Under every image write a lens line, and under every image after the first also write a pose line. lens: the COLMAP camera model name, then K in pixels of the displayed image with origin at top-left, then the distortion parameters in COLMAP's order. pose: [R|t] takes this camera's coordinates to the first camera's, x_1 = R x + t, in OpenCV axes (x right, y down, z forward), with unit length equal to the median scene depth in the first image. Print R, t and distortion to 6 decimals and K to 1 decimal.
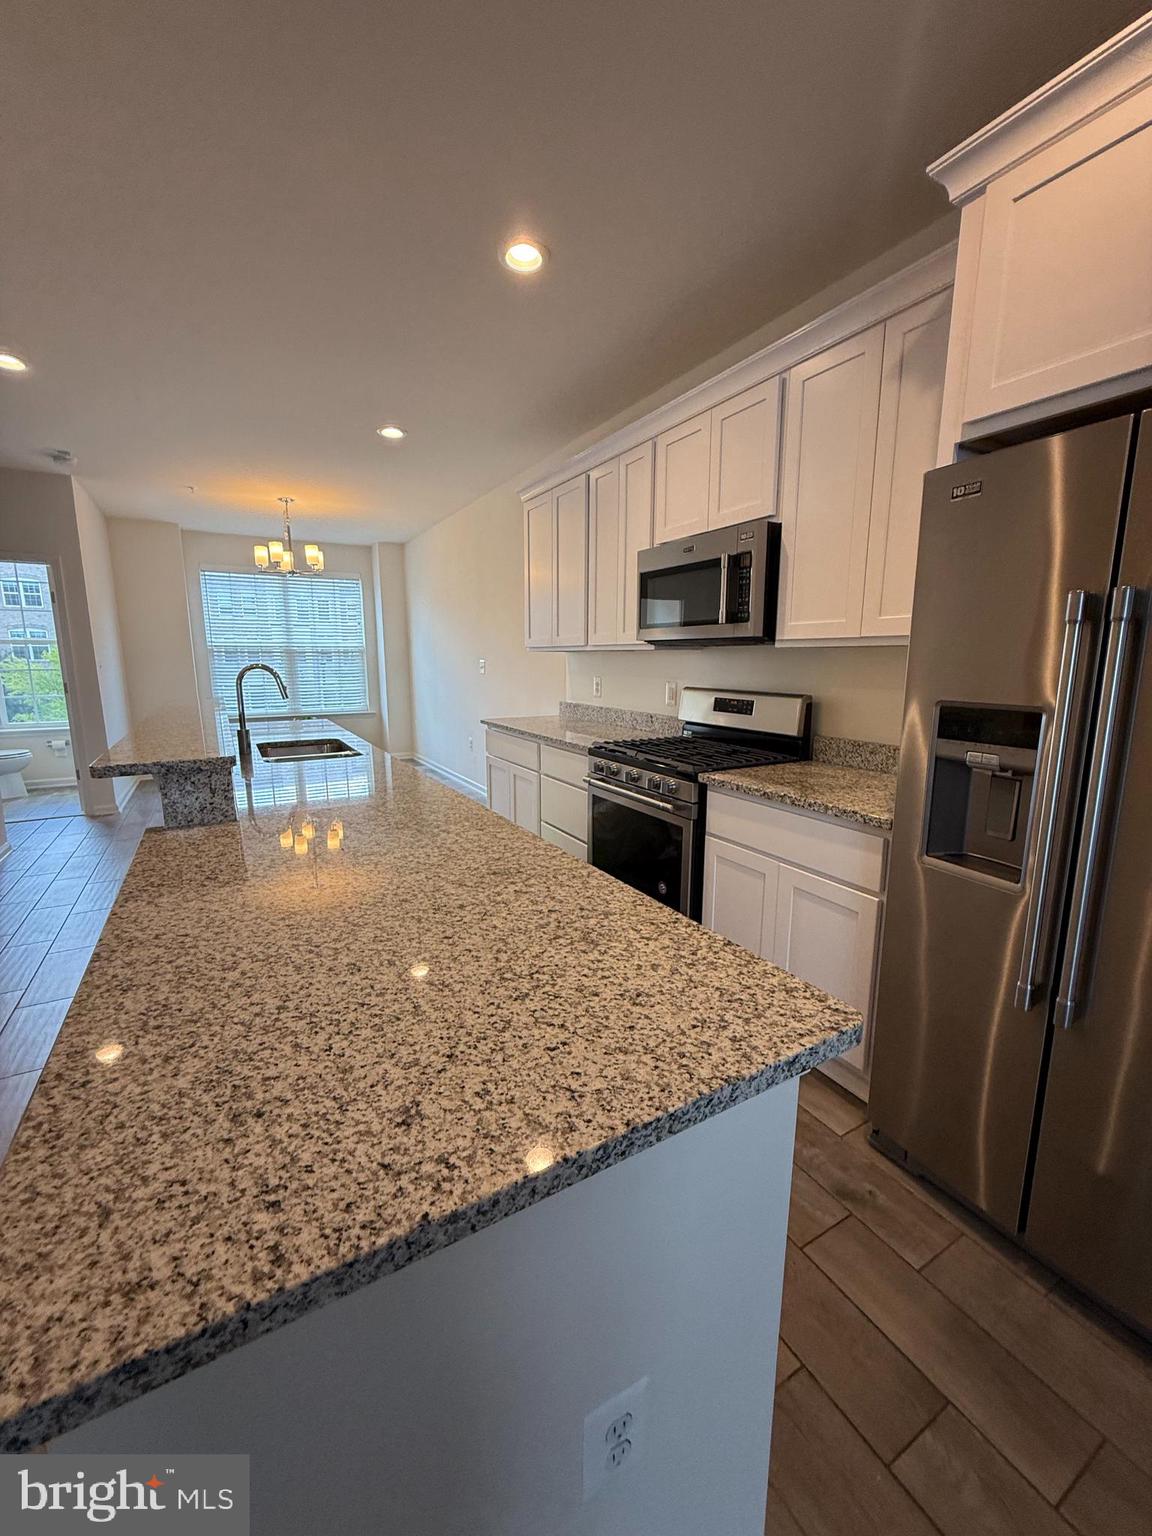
lens RADIAL K [[615.3, 0, 576.2], [0, 615.3, 761.6], [0, 0, 1]] dist [-0.002043, 0.001245]
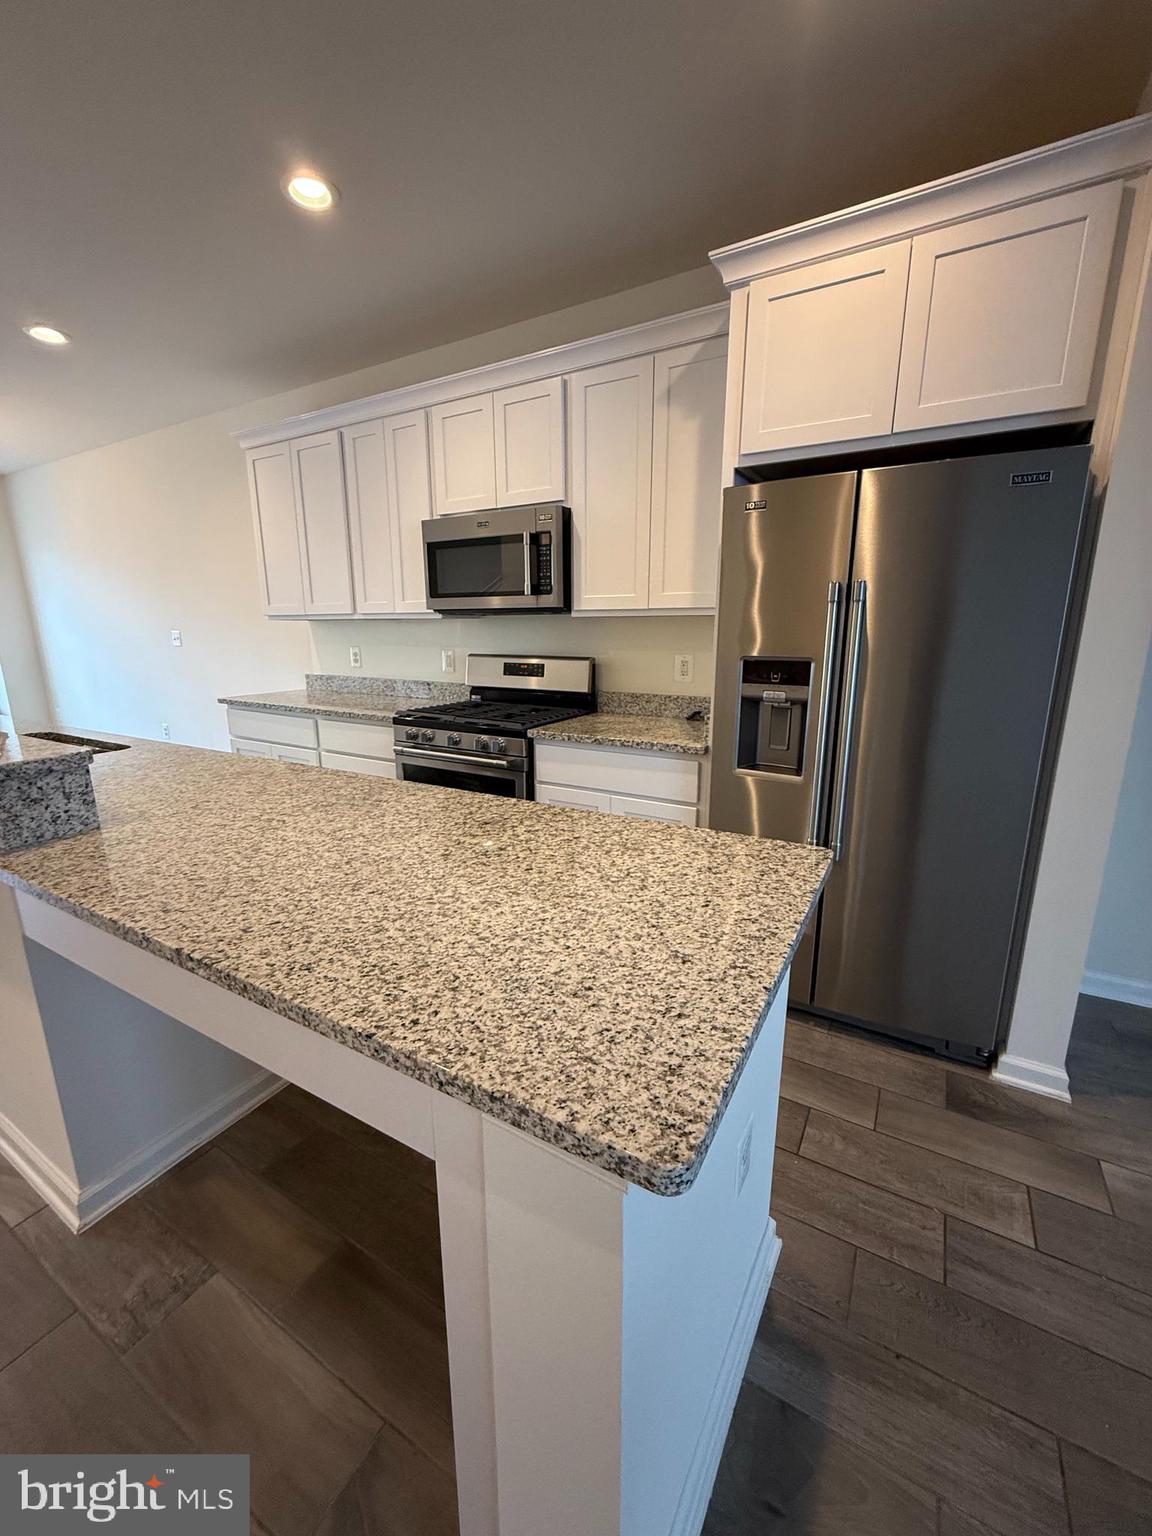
lens RADIAL K [[615.3, 0, 575.5], [0, 615.3, 762.9], [0, 0, 1]] dist [-0.002043, 0.001245]
pose [[0.865632, -0.113648, 0.487611, -0.401305], [0.087947, 0.993269, 0.075376, 0.002950], [-0.492895, -0.022364, 0.869801, -0.032550]]
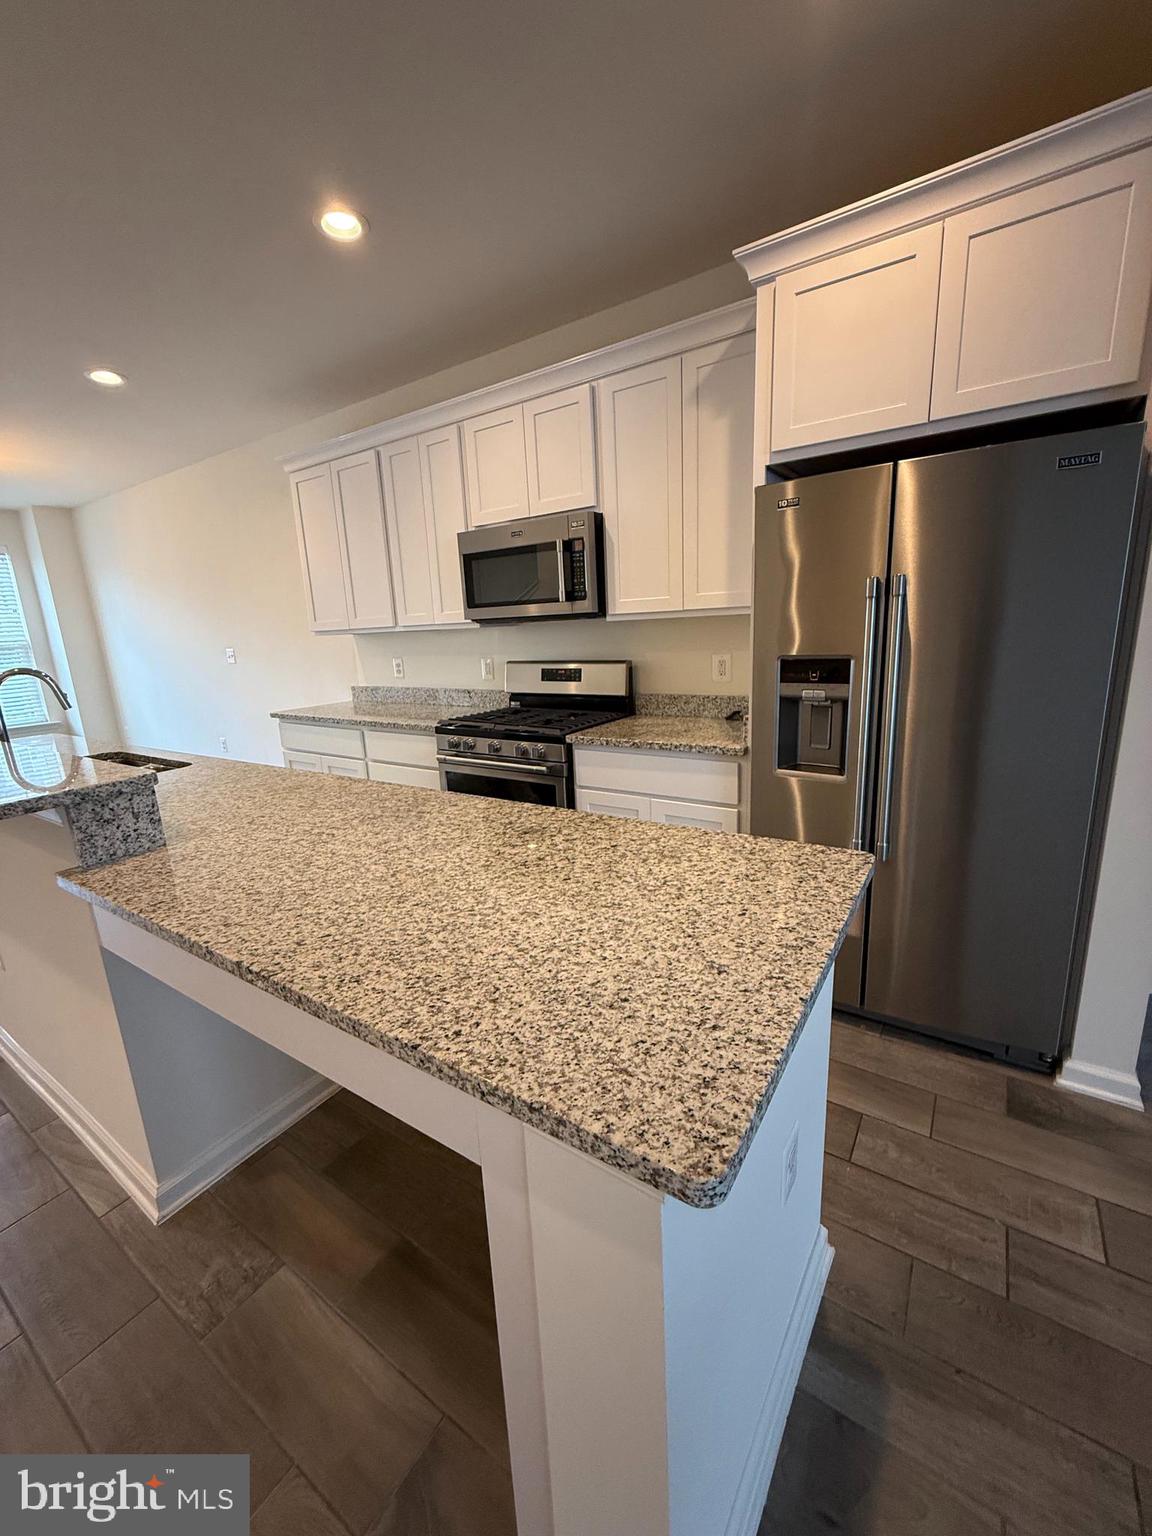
lens RADIAL K [[615.3, 0, 575.1], [0, 615.3, 763.0], [0, 0, 1]] dist [-0.002043, 0.001245]
pose [[0.894007, -0.139549, 0.425767, -0.396187], [0.121517, 0.990162, 0.069378, -0.010281], [-0.431260, -0.010287, 0.902169, -0.046686]]
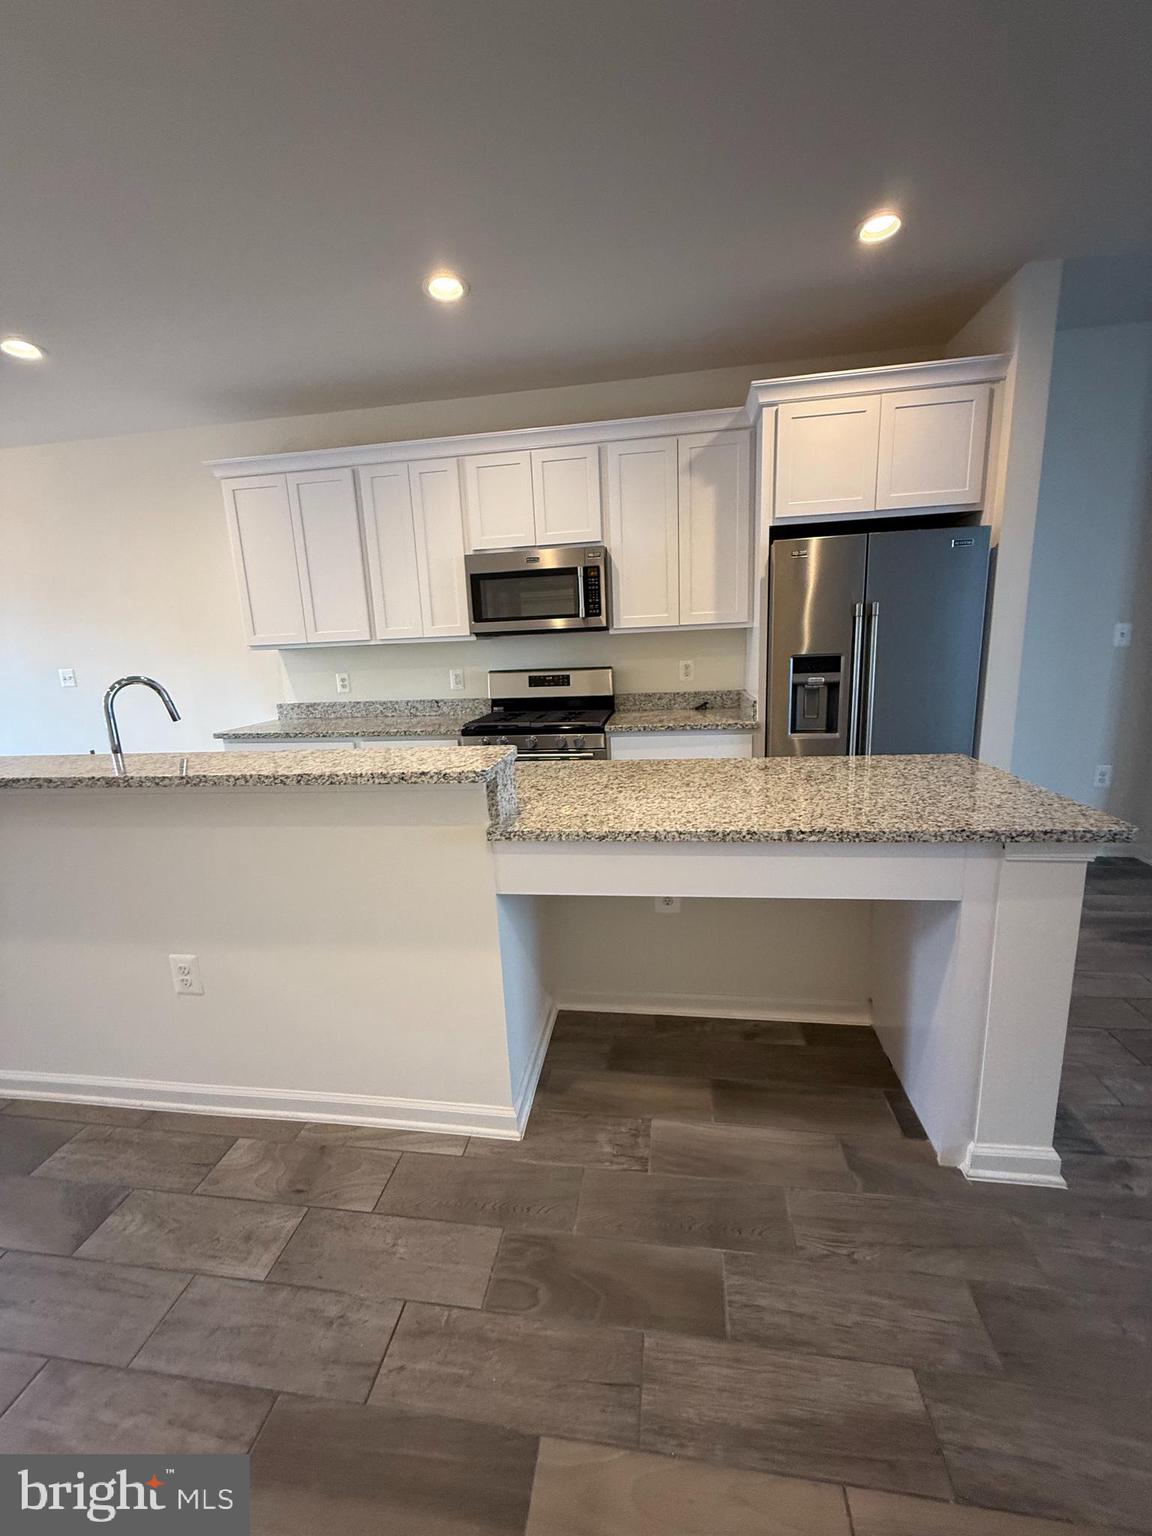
lens RADIAL K [[615.3, 0, 573.7], [0, 615.3, 760.7], [0, 0, 1]] dist [-0.002043, 0.001245]
pose [[0.620059, -0.183377, 0.762824, -1.310344], [0.175654, 0.980066, 0.092821, -0.064595], [-0.764639, 0.076439, 0.639909, 0.250056]]
